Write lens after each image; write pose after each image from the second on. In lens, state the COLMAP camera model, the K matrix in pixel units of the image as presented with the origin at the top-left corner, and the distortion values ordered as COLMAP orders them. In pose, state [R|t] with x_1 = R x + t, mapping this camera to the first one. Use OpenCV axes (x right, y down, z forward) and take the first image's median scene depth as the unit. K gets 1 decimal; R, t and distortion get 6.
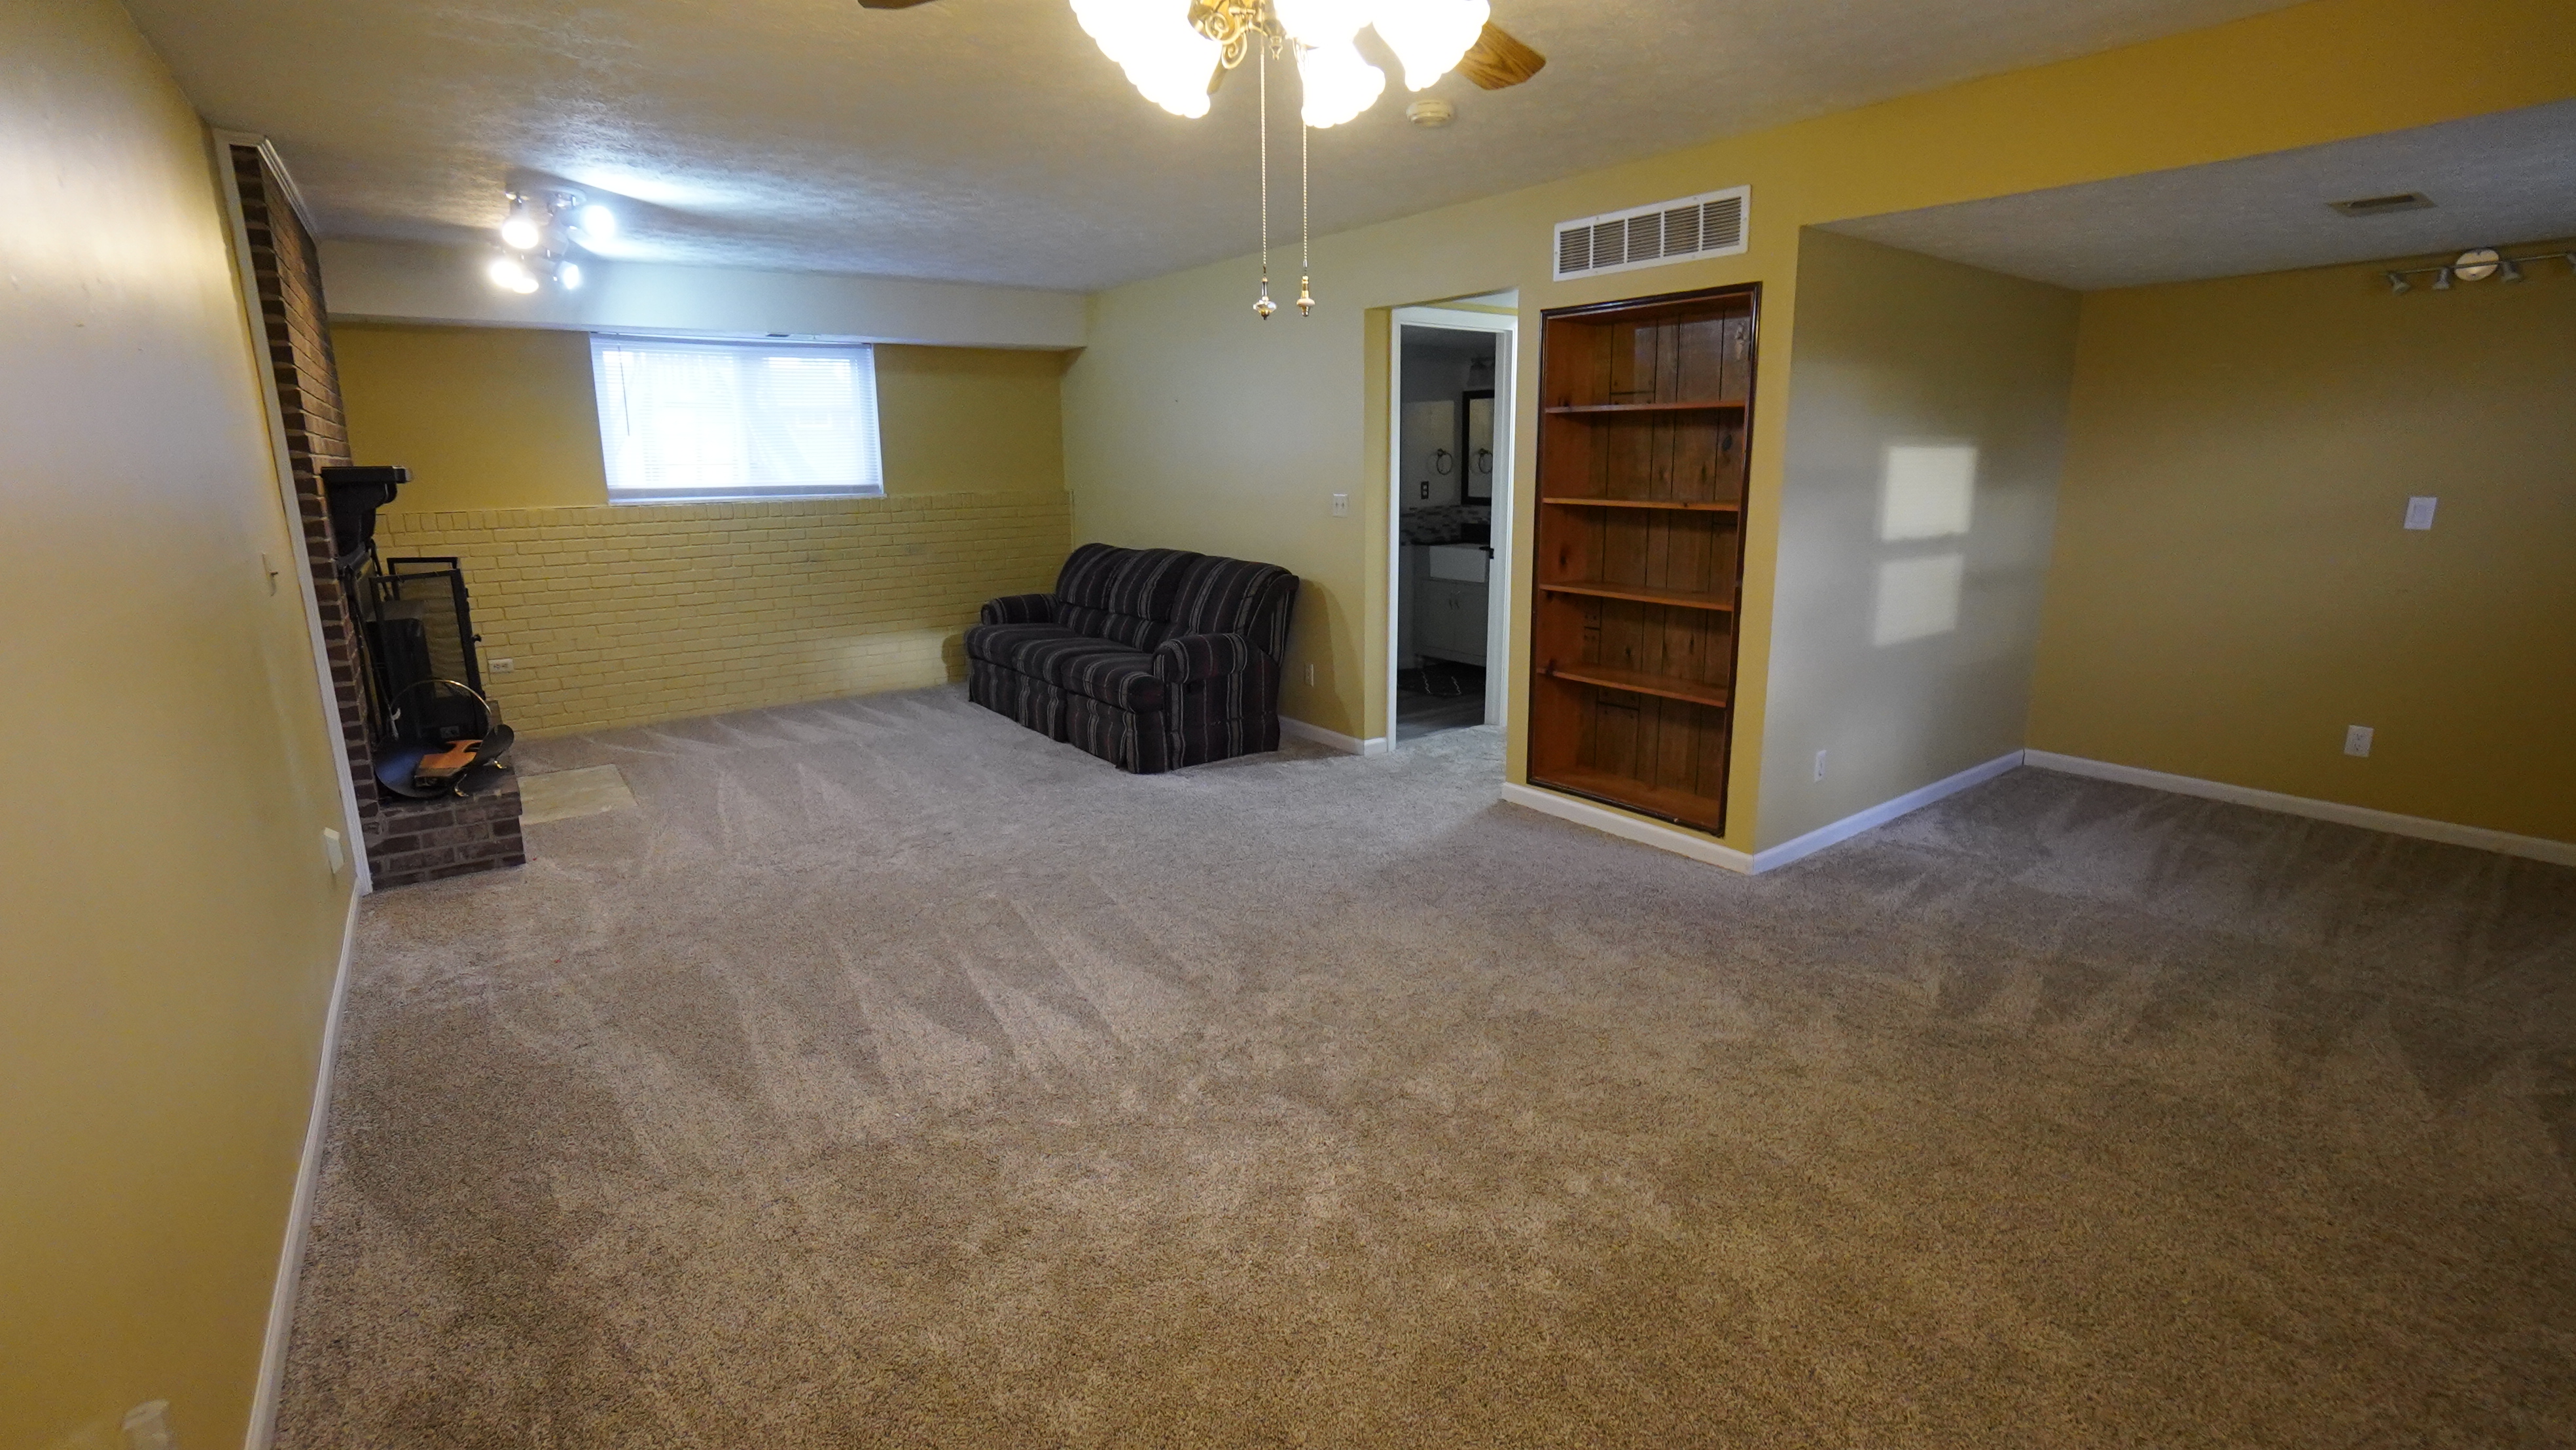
lens RADIAL K [[1148.0, 0, 1279.8], [0, 1148.0, 717.7], [0, 0, 1]] dist [-0.064055, 0.024533]
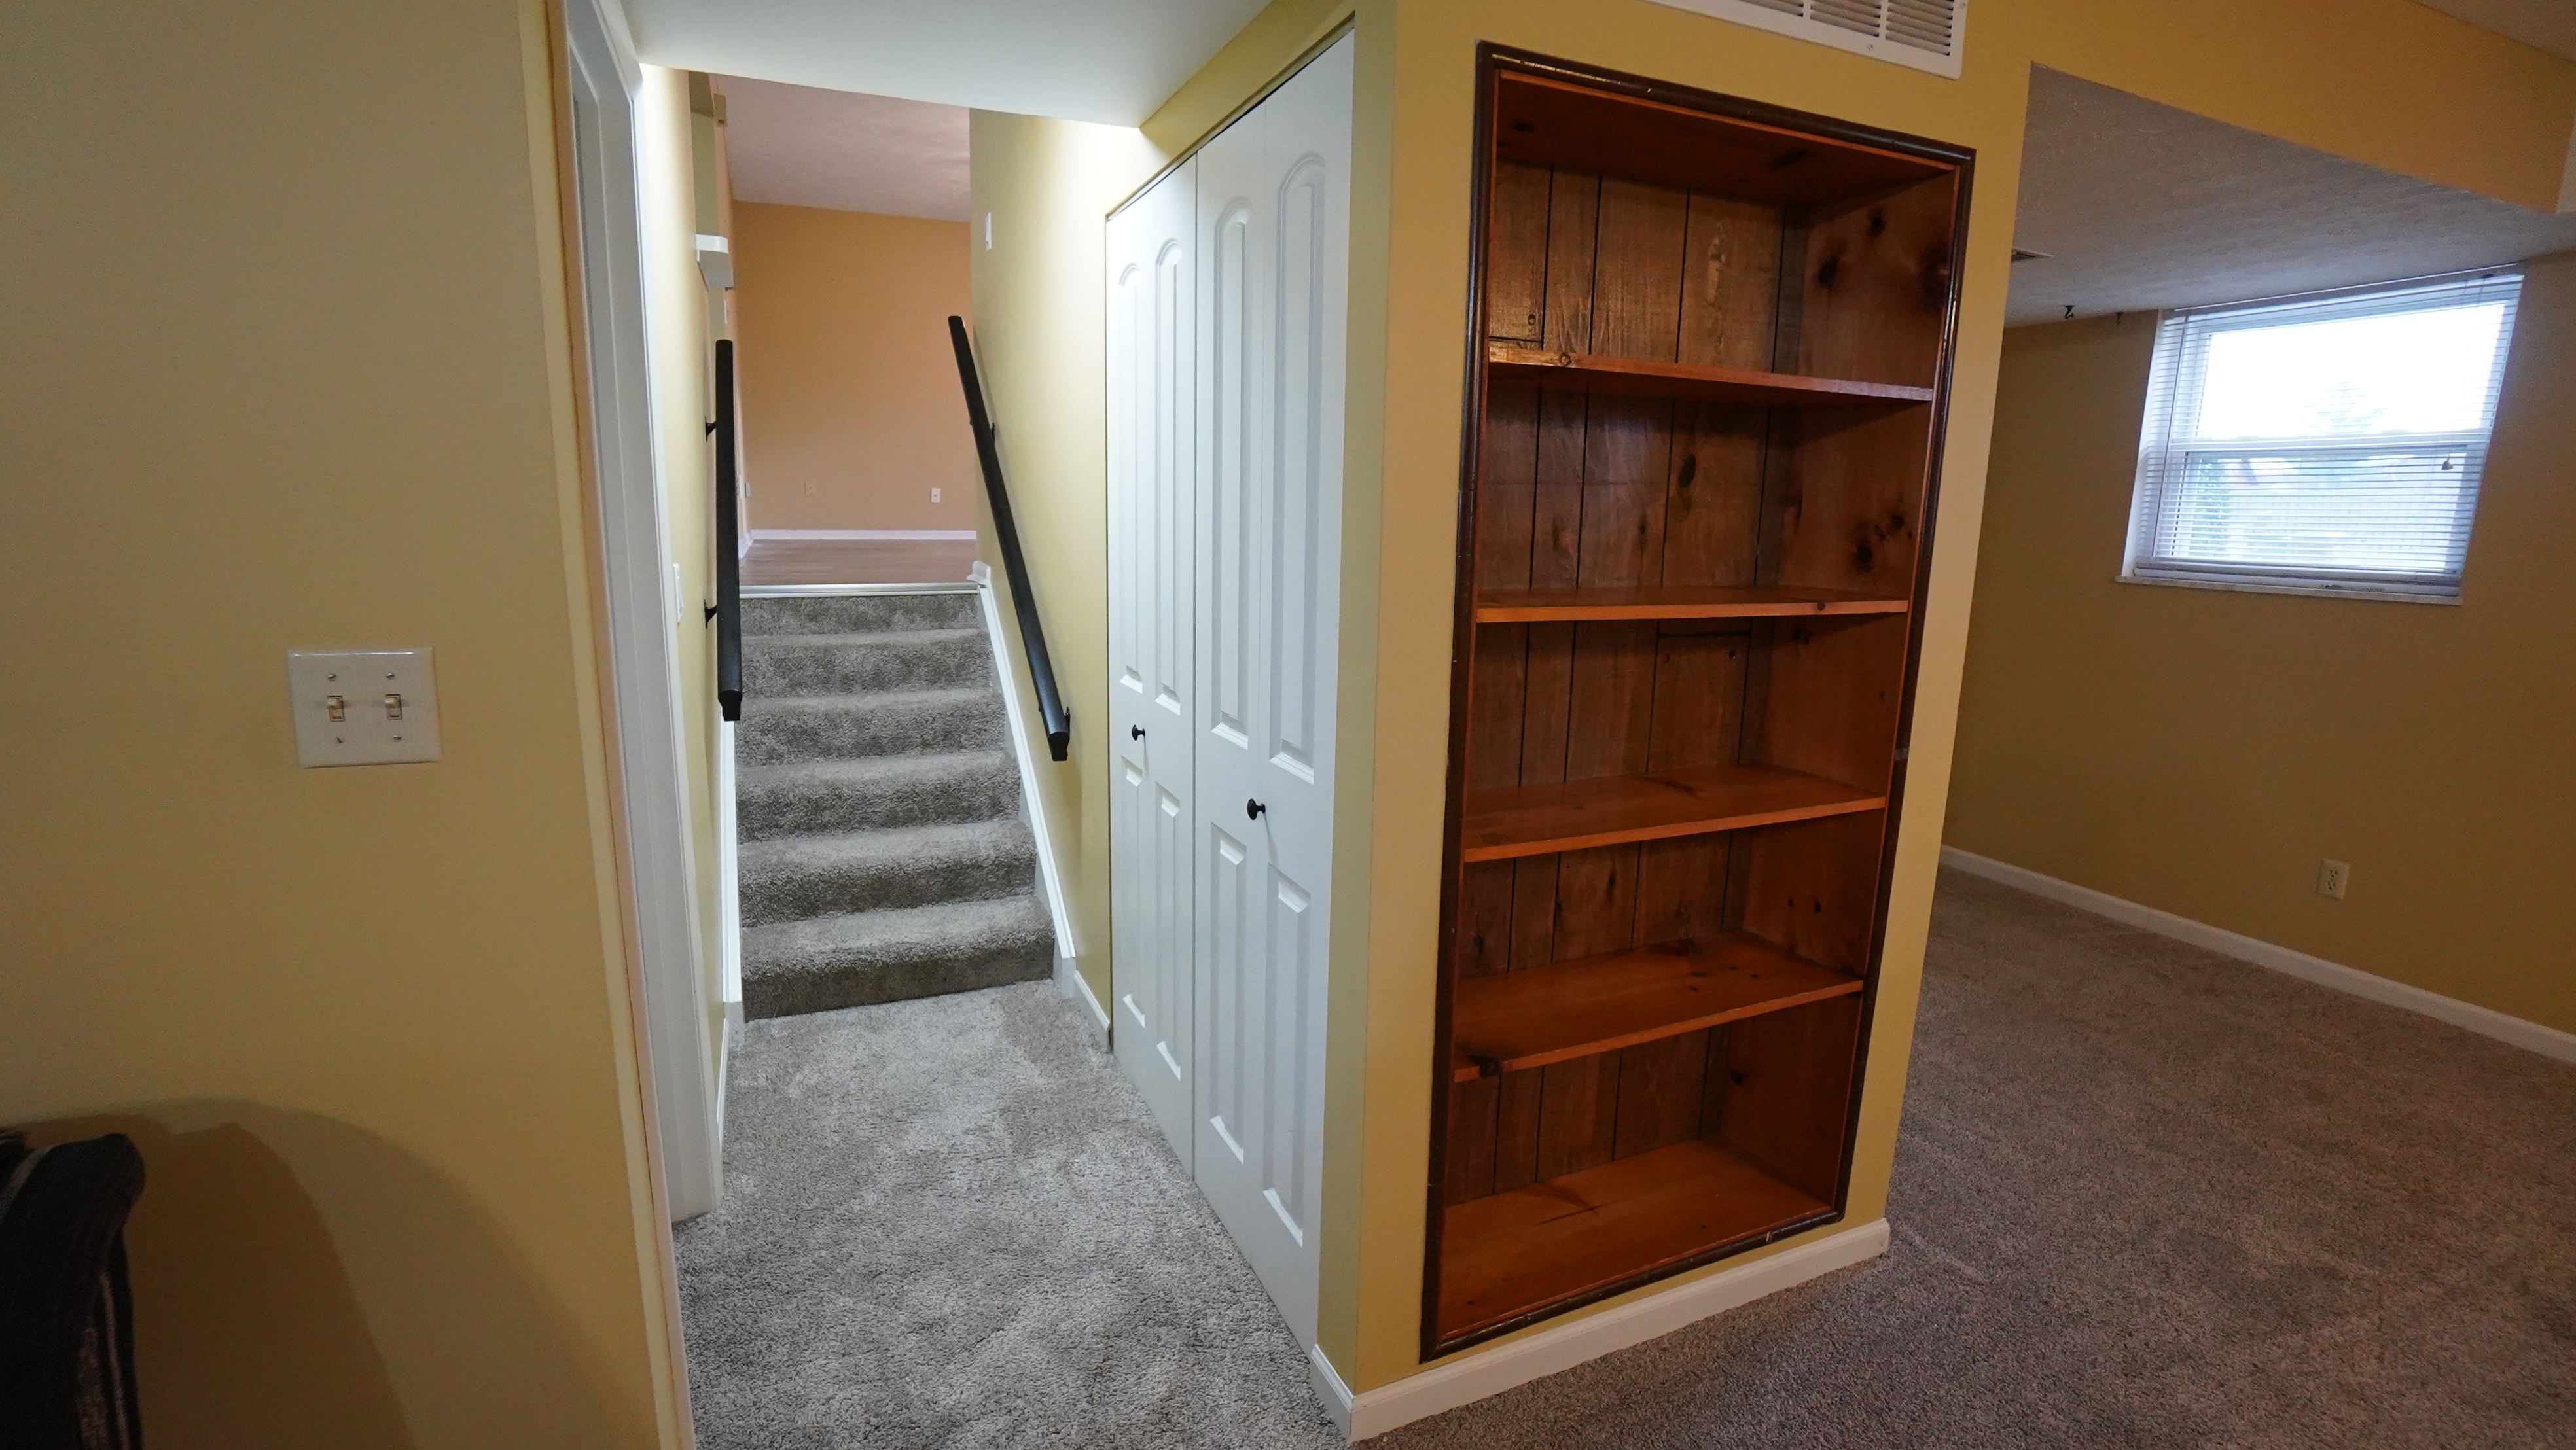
lens RADIAL K [[1148.0, 0, 1279.8], [0, 1148.0, 717.7], [0, 0, 1]] dist [-0.064055, 0.024533]
pose [[0.221625, -0.165930, 0.960911, -0.183957], [0.196616, 0.972781, 0.122632, -0.331679], [-0.955105, 0.161752, 0.248217, 1.508500]]
